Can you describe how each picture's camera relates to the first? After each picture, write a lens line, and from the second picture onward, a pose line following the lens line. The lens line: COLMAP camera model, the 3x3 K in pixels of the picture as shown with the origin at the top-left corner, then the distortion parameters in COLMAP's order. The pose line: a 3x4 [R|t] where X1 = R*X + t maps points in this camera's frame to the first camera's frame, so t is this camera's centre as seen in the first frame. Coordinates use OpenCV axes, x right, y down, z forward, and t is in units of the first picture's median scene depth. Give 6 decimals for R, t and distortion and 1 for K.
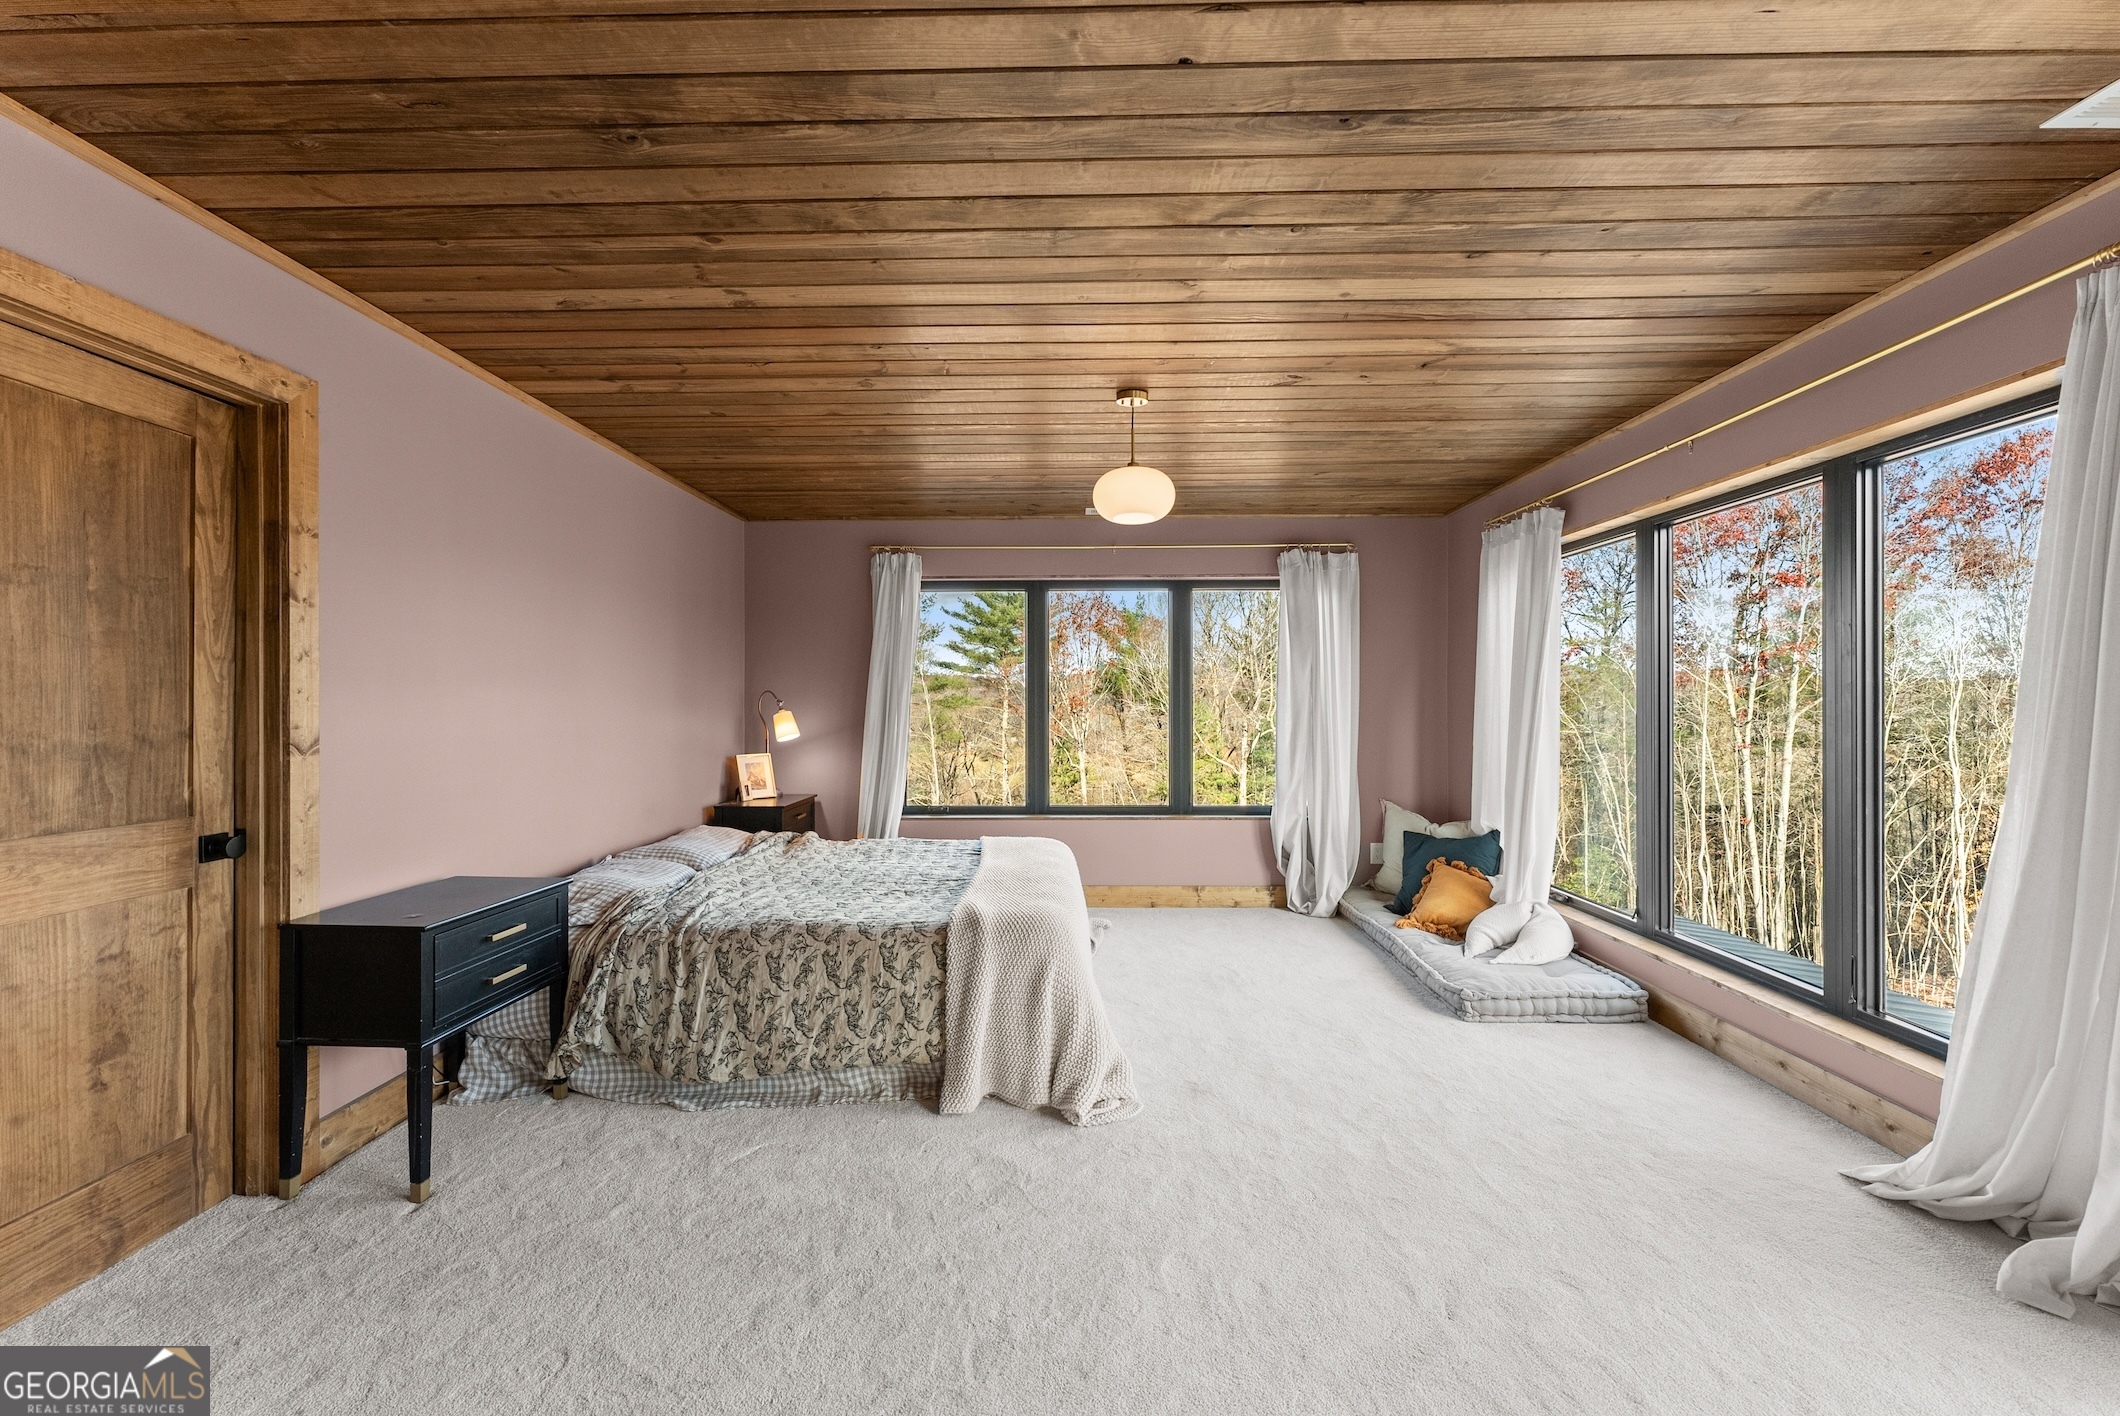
lens RADIAL K [[854.7, 0, 1034.6], [0, 854.7, 698.9], [0, 0, 1]] dist [0.003004, -0.000497]
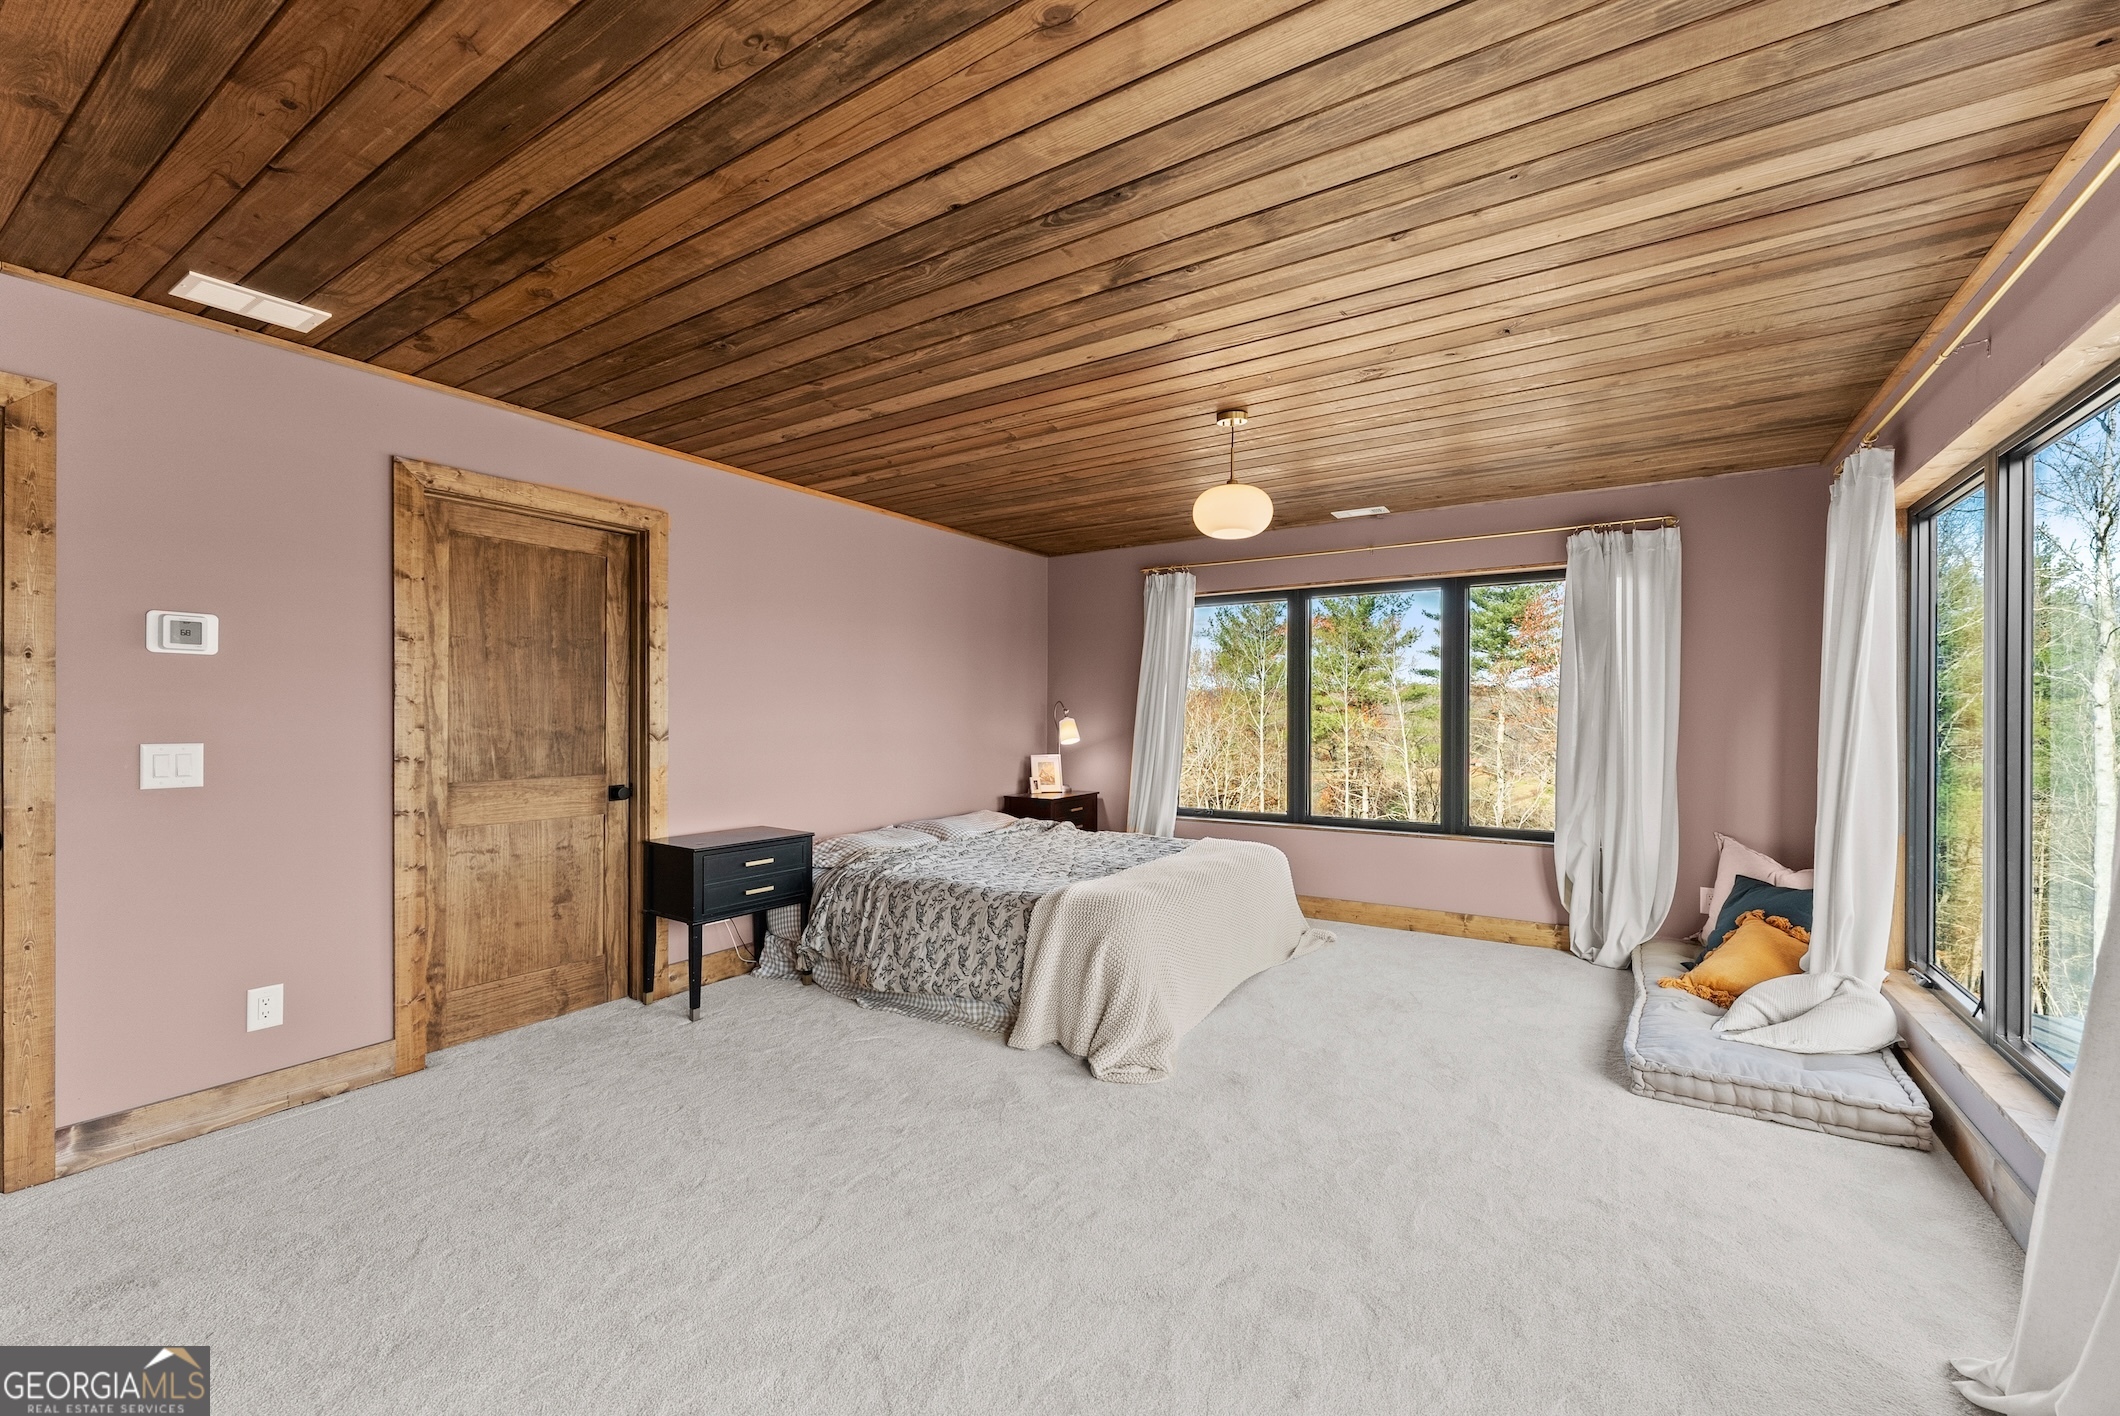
lens RADIAL K [[854.7, 0, 1043.1], [0, 854.7, 711.1], [0, 0, 1]] dist [0.003004, -0.000497]
pose [[0.850115, 0.001145, -0.526596, 0.541923], [-0.000040, 0.999998, 0.002109, 0.003895], [0.526598, -0.001772, 0.850113, -0.011029]]
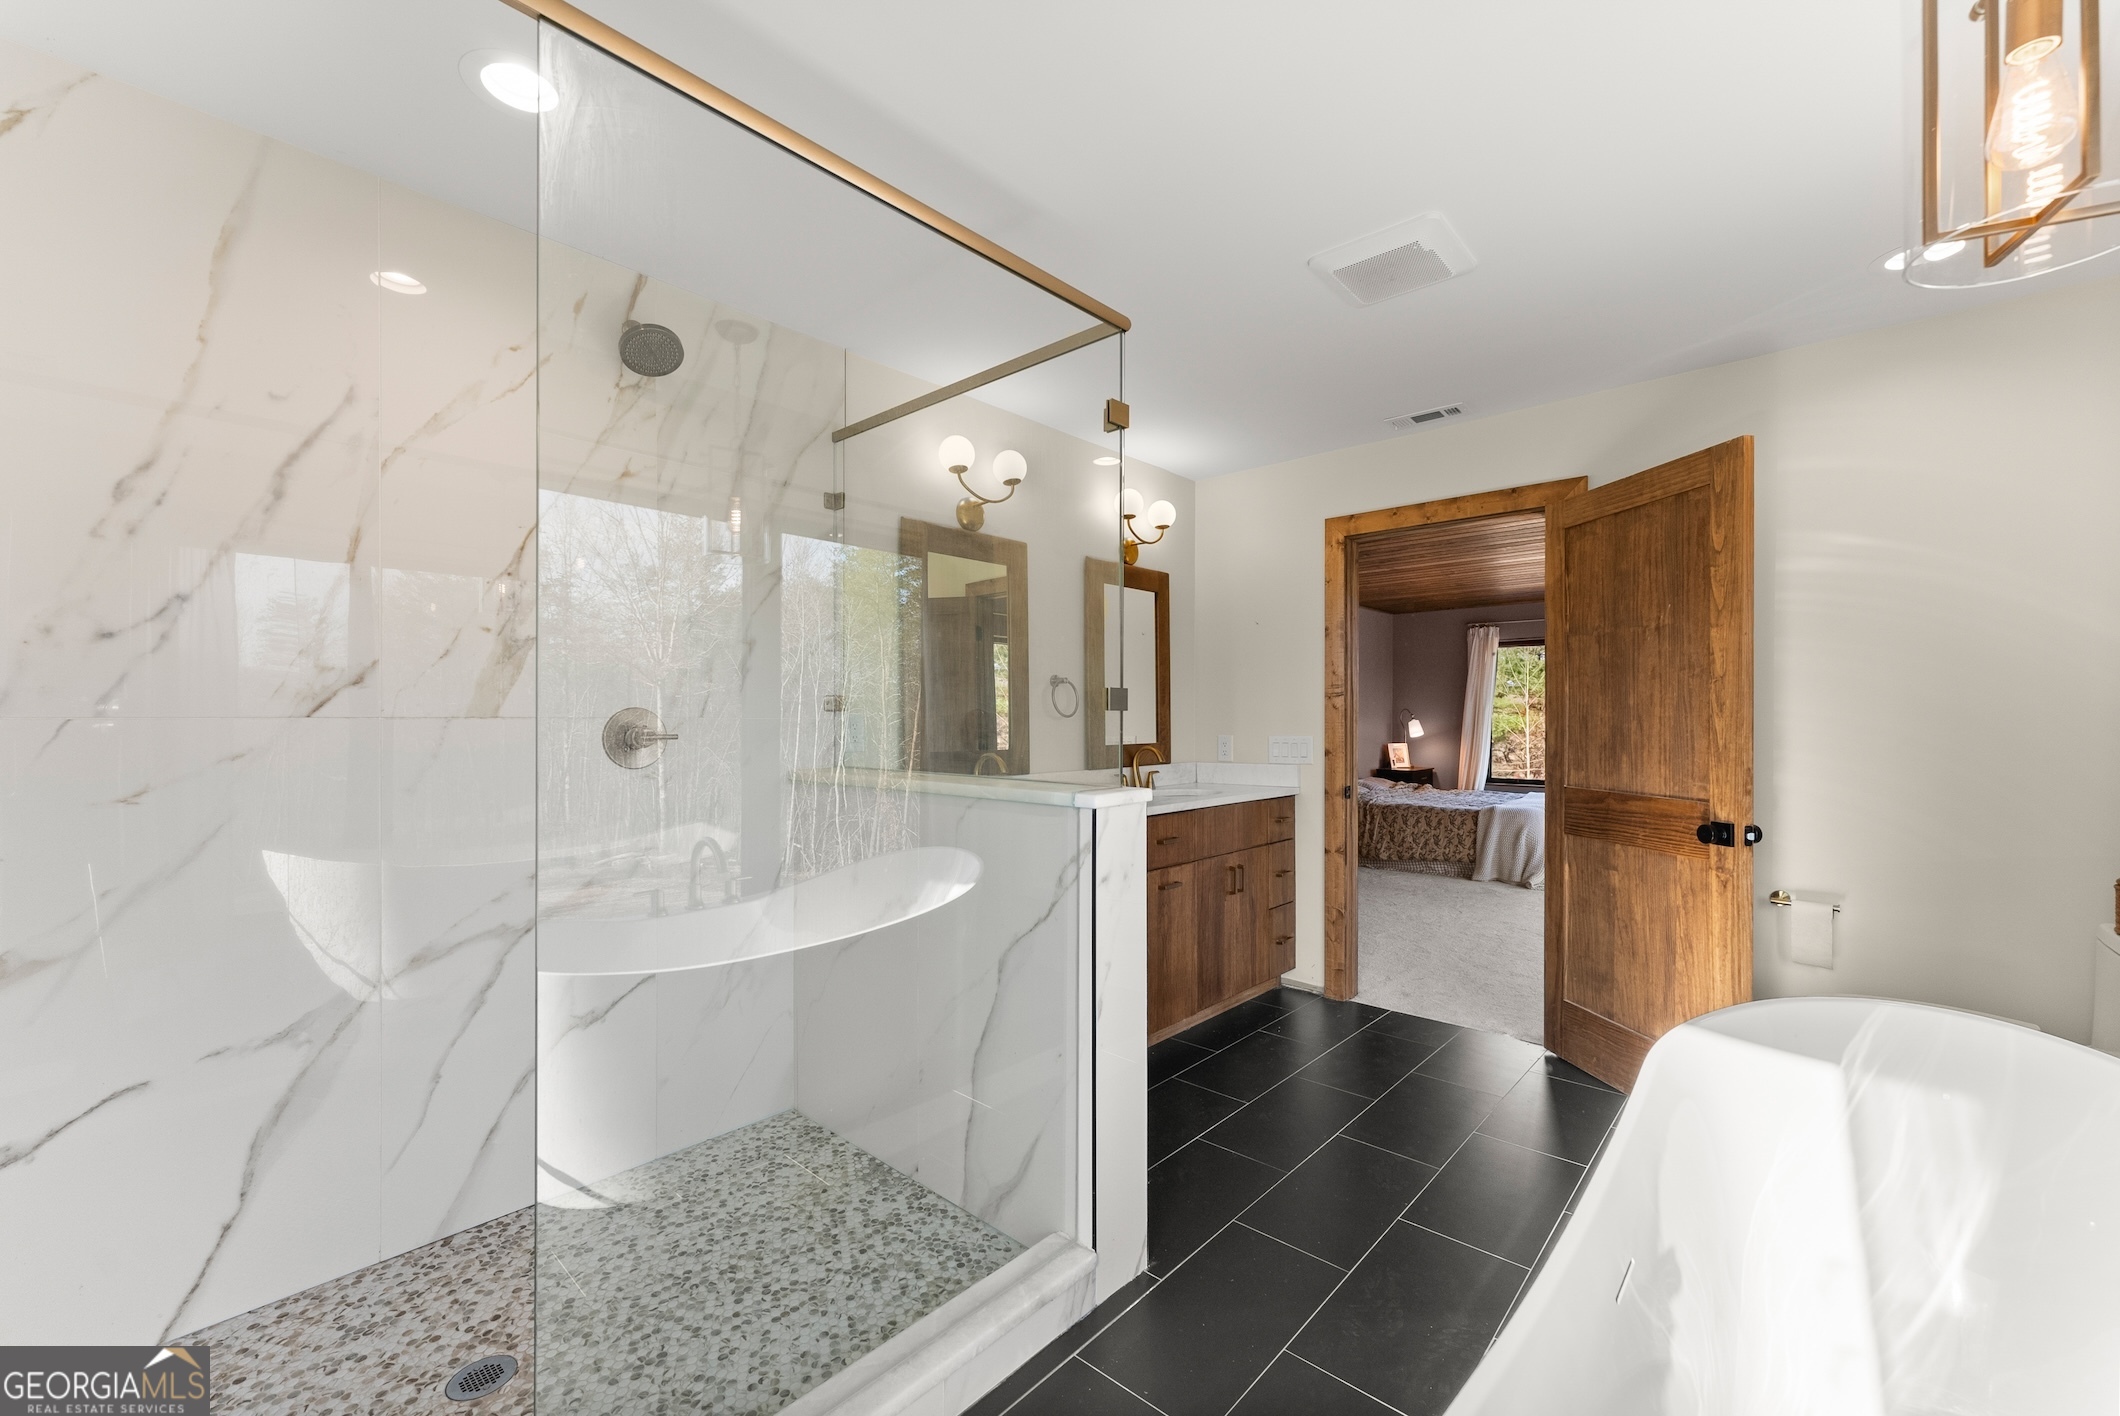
lens RADIAL K [[854.7, 0, 1064.0], [0, 854.7, 696.4], [0, 0, 1]] dist [0.003004, -0.000497]
pose [[0.770388, -0.005777, -0.637549, 0.539551], [-0.004078, 0.999894, -0.013988, -0.013932], [0.637562, 0.013377, 0.770283, -1.613840]]
